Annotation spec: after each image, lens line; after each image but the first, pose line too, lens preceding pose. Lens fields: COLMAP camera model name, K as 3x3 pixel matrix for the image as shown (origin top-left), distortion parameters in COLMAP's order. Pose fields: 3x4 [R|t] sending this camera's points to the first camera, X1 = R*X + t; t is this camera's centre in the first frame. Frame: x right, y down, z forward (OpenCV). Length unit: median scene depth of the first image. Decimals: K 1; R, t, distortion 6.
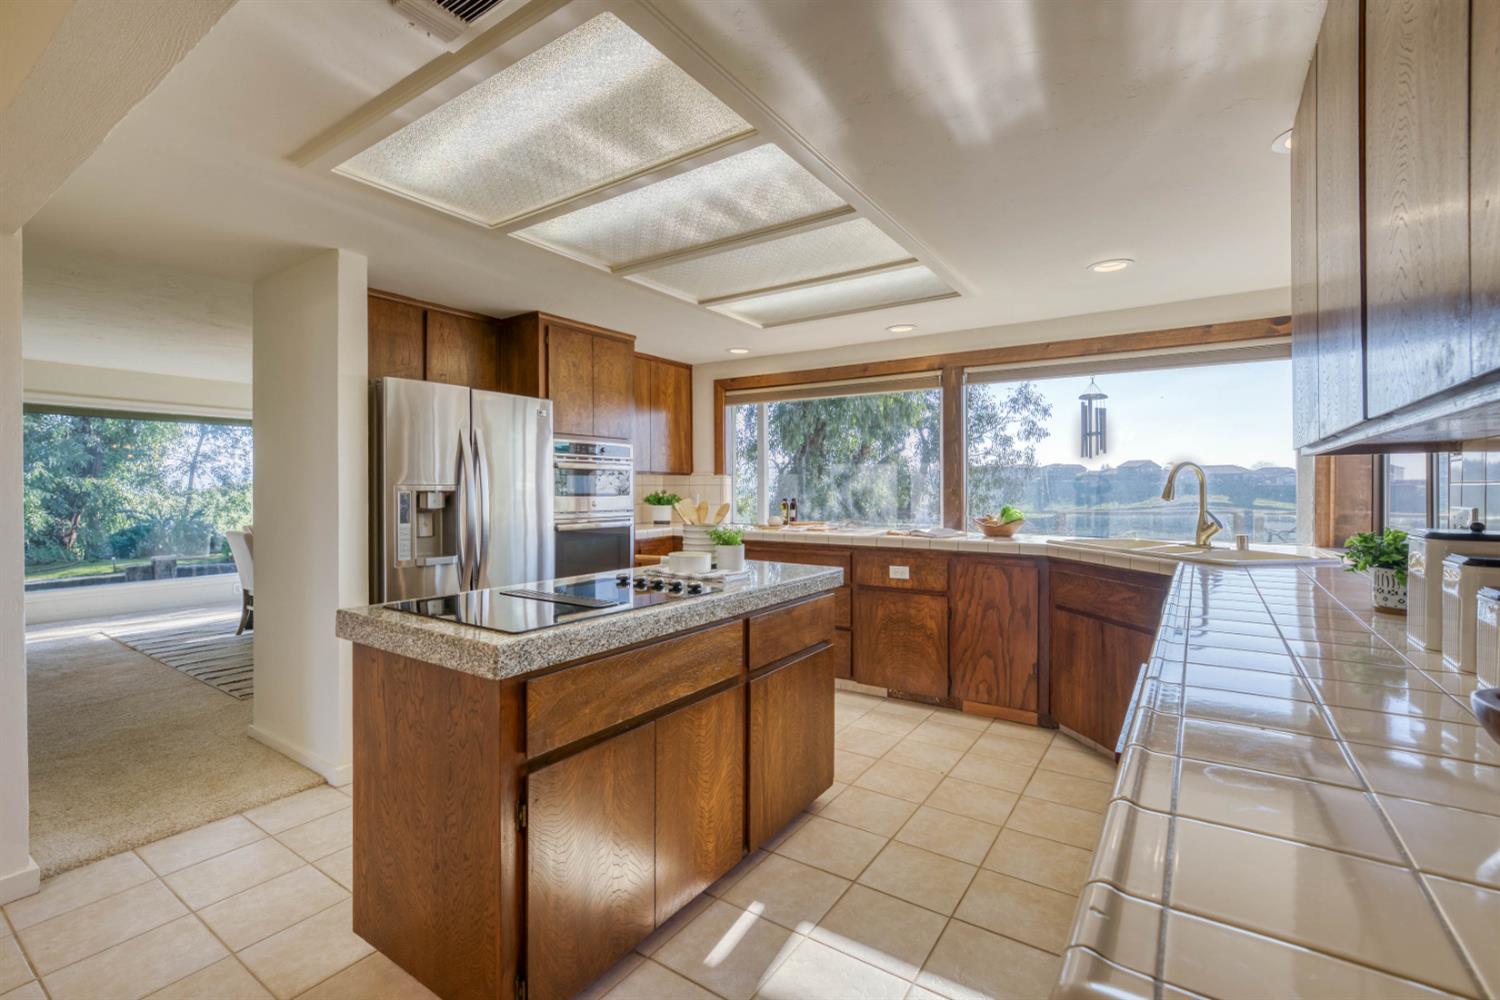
lens RADIAL K [[647.0, 0, 745.0], [0, 647.0, 490.1], [0, 0, 1]] dist [-0.000927, 0.001589]
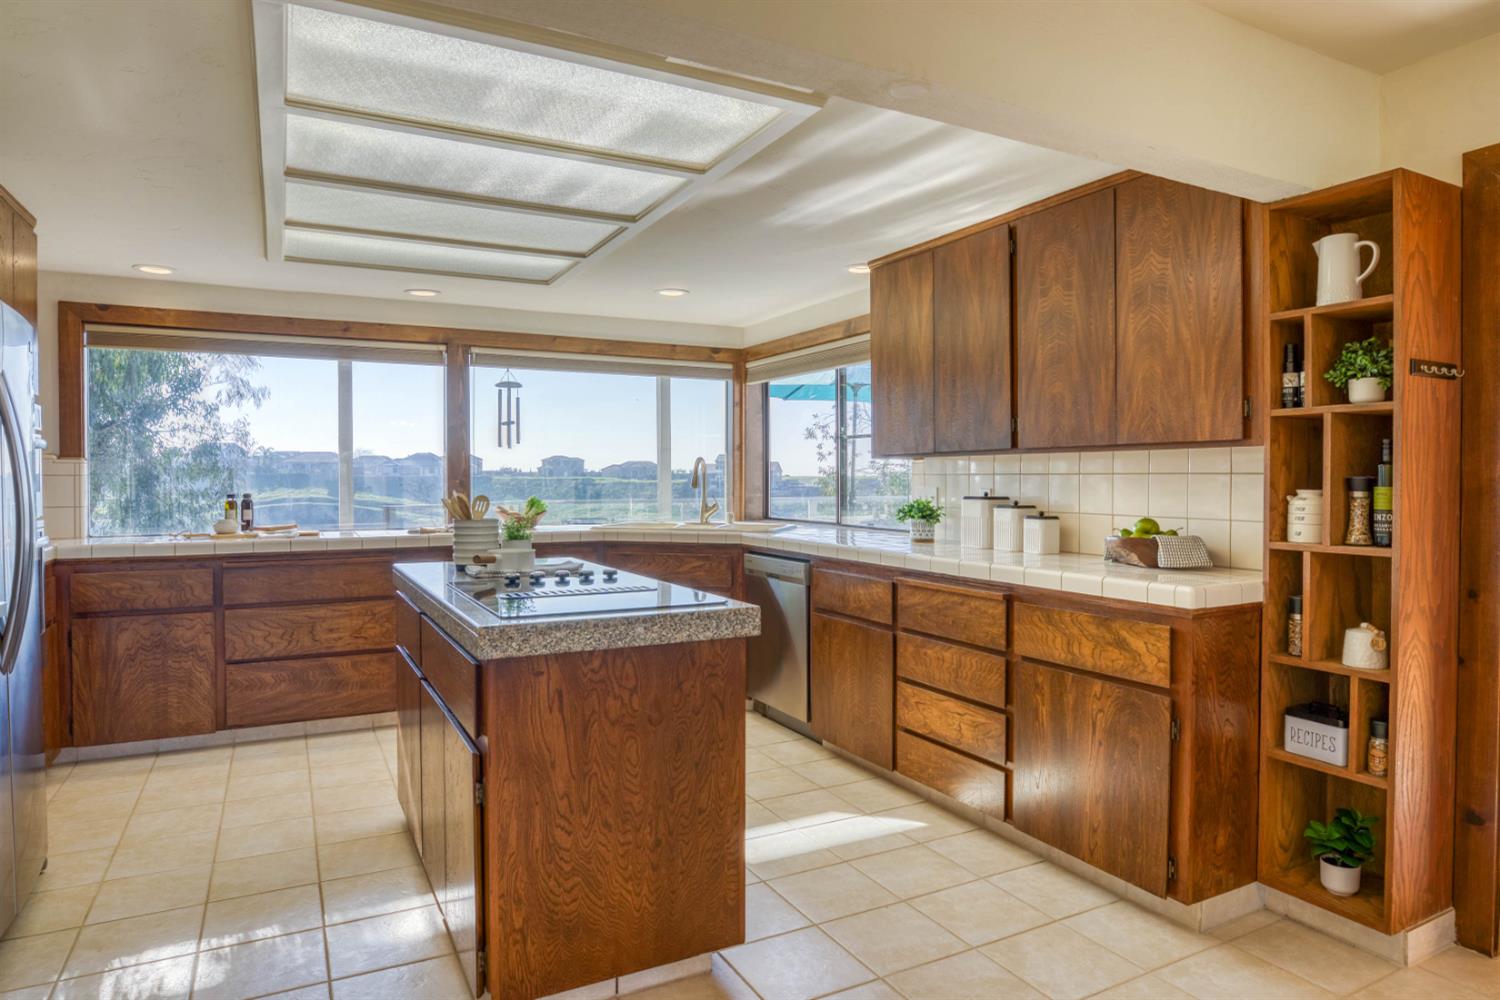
lens RADIAL K [[896.8, 0, 718.8], [0, 896.8, 489.6], [0, 0, 1]] dist [-0.040855, -0.000756]
pose [[0.493431, -0.011829, 0.869705, -0.669447], [0.005151, 0.999930, 0.010678, 0.000942], [-0.869770, -0.000789, 0.493457, 0.085439]]
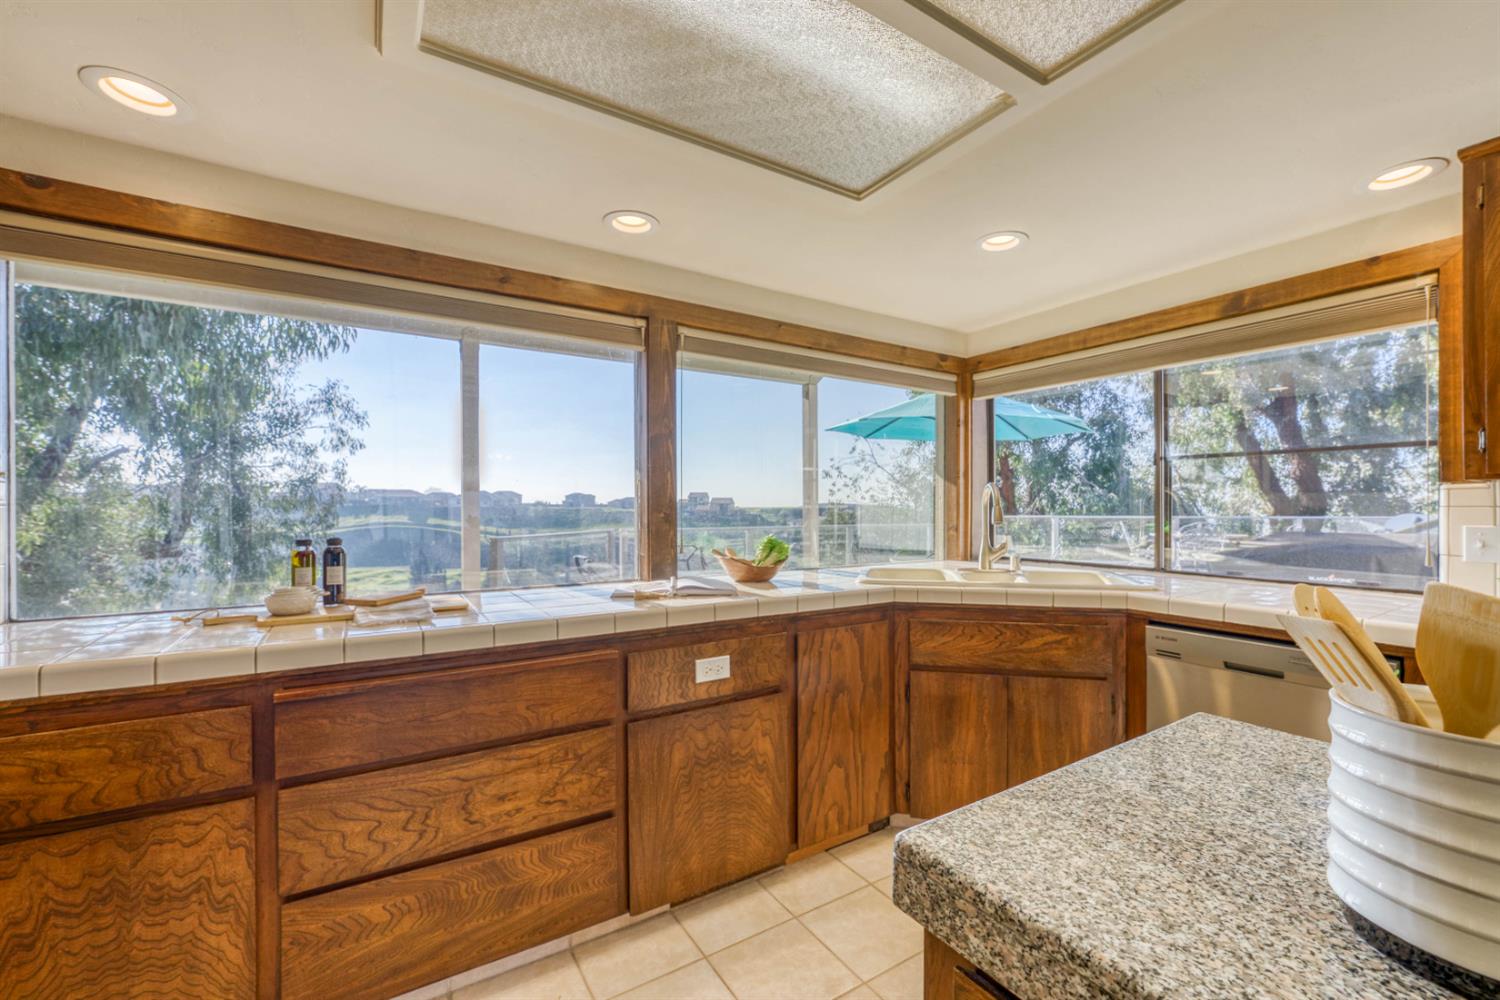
lens RADIAL K [[604.8, 0, 752.9], [0, 604.8, 509.2], [0, 0, 1]] dist [-0.017150, 0.002157]
pose [[0.397603, -0.001137, 0.917557, -0.213172], [0.004401, 0.999990, -0.000668, -0.004901], [-0.917547, 0.004304, 0.397604, 0.790261]]
